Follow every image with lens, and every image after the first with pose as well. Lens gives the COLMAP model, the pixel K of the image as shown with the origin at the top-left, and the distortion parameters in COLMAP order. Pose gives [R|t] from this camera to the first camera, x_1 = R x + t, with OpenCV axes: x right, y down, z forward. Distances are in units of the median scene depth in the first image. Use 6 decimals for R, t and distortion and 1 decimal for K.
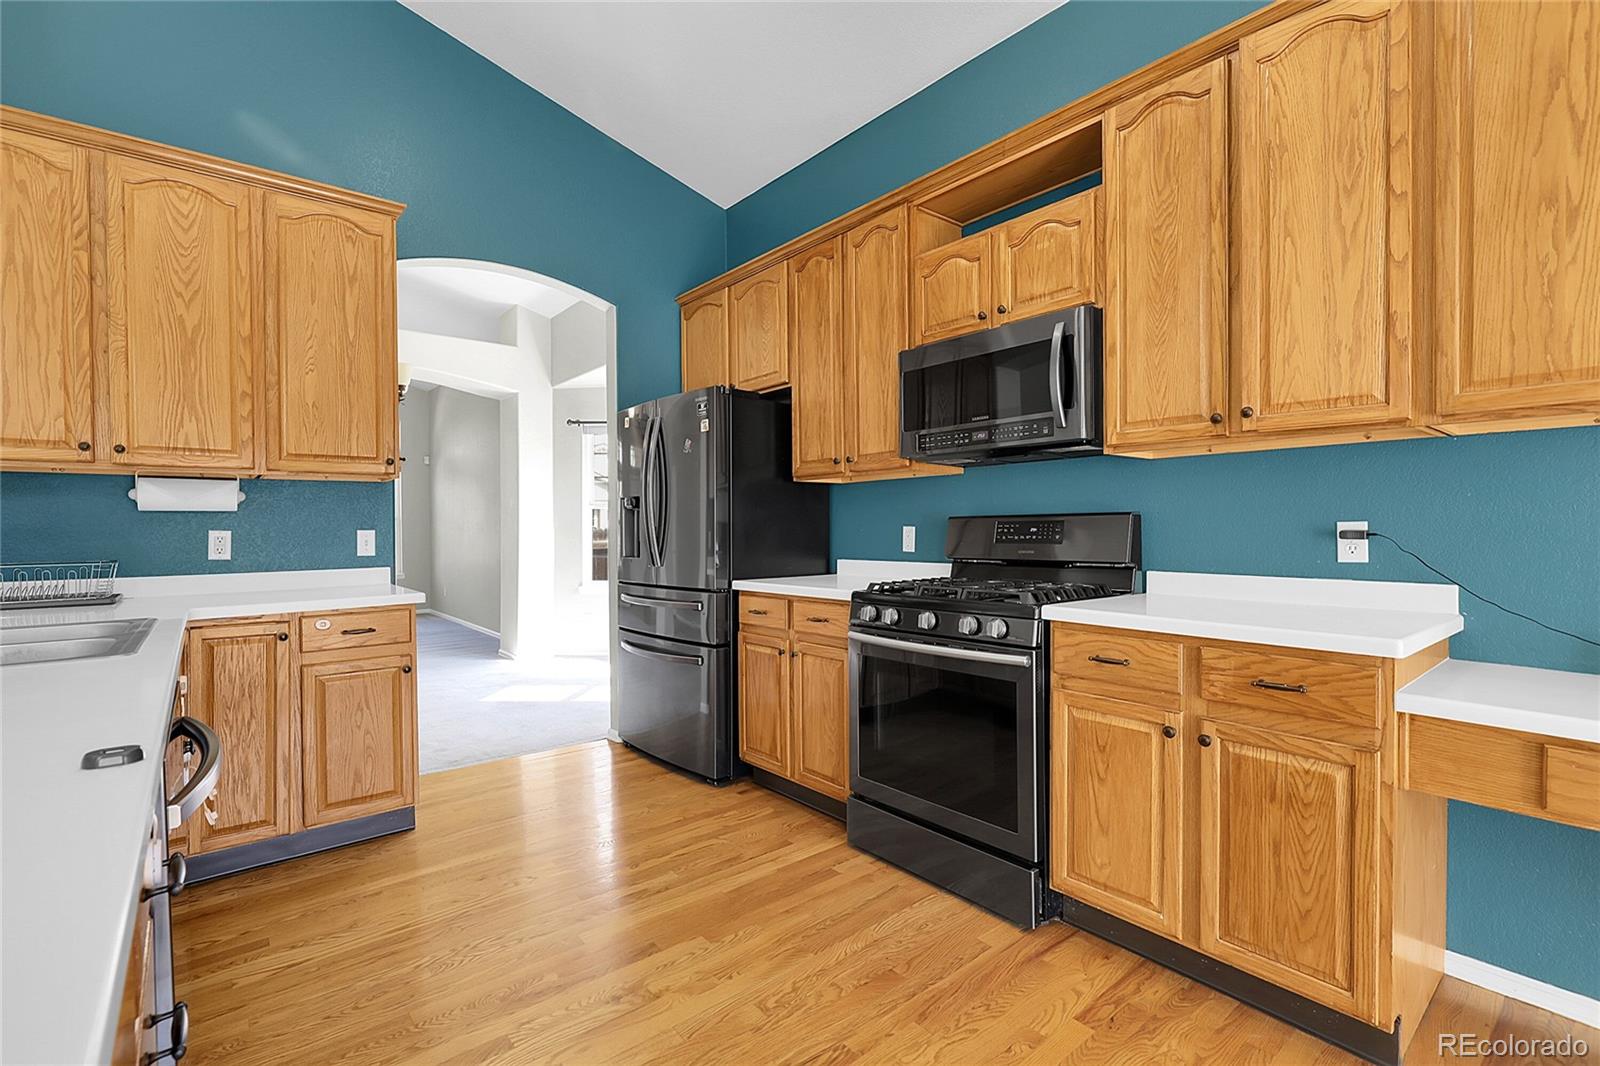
lens RADIAL K [[721.8, 0, 796.7], [0, 721.8, 535.1], [0, 0, 1]] dist [-0.000193, 0.000788]
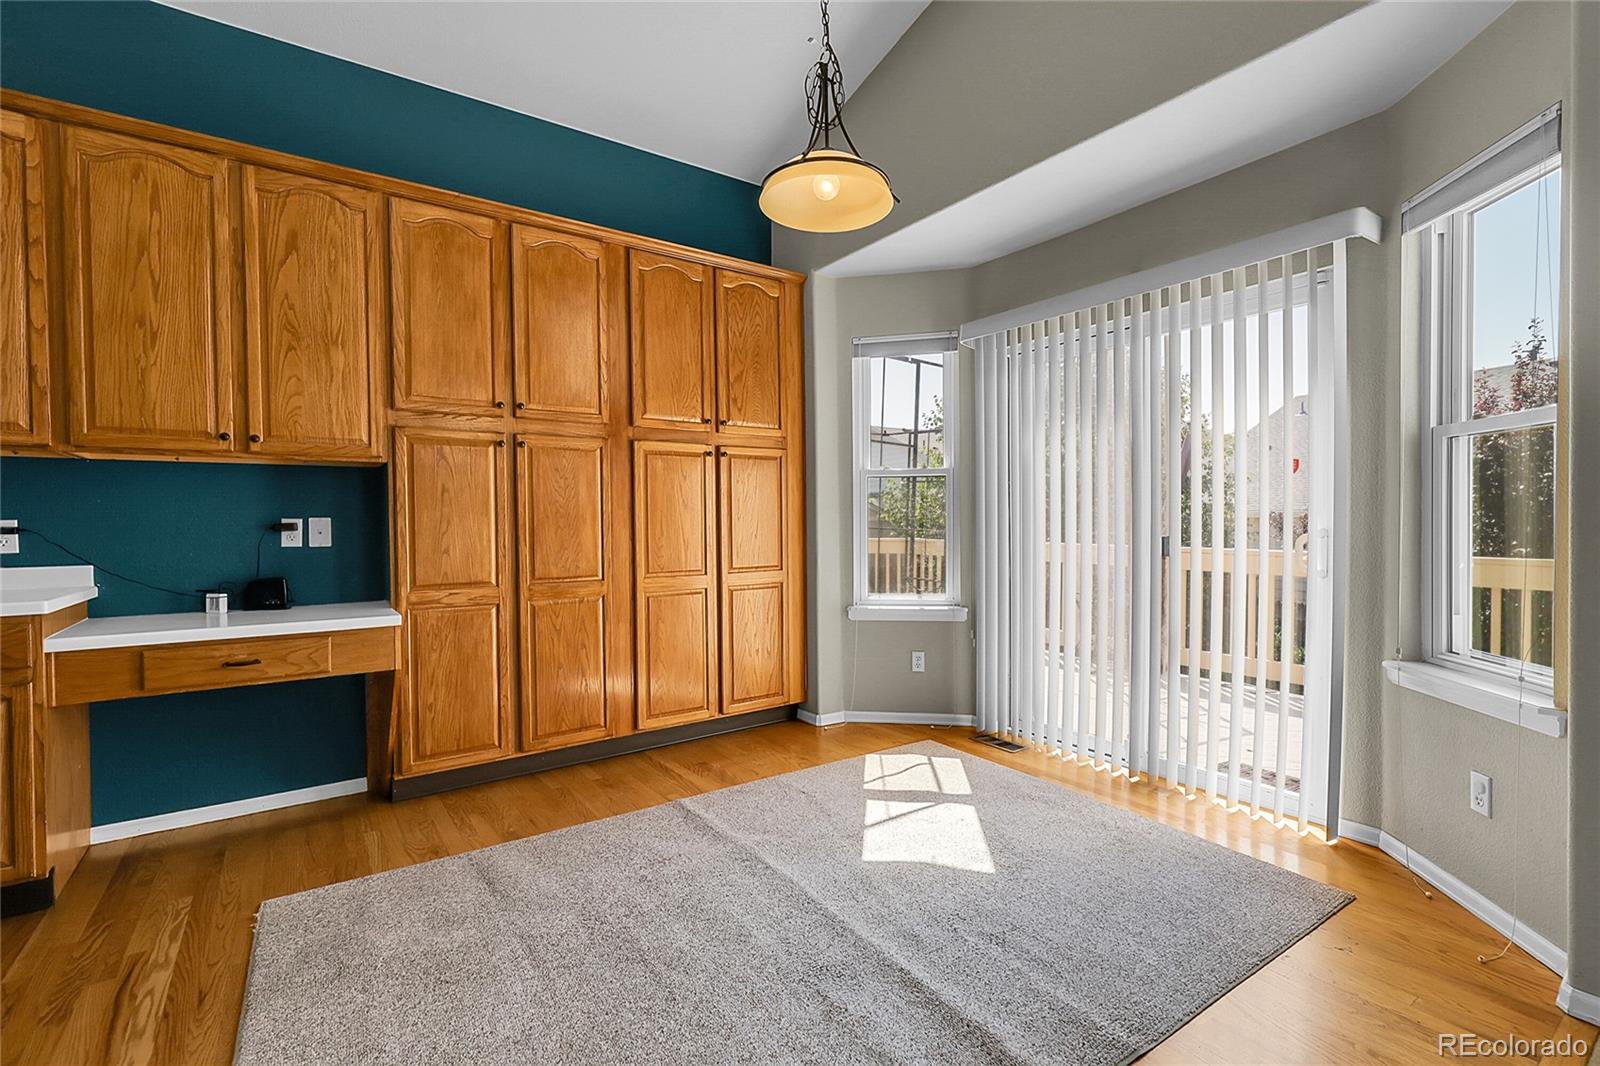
lens RADIAL K [[721.8, 0, 796.7], [0, 721.8, 535.1], [0, 0, 1]] dist [-0.000193, 0.000788]
pose [[0.075995, -0.018199, 0.996942, -0.451454], [0.008966, 0.999805, 0.017568, 0.000427], [-0.997068, 0.007604, 0.076143, -0.563136]]
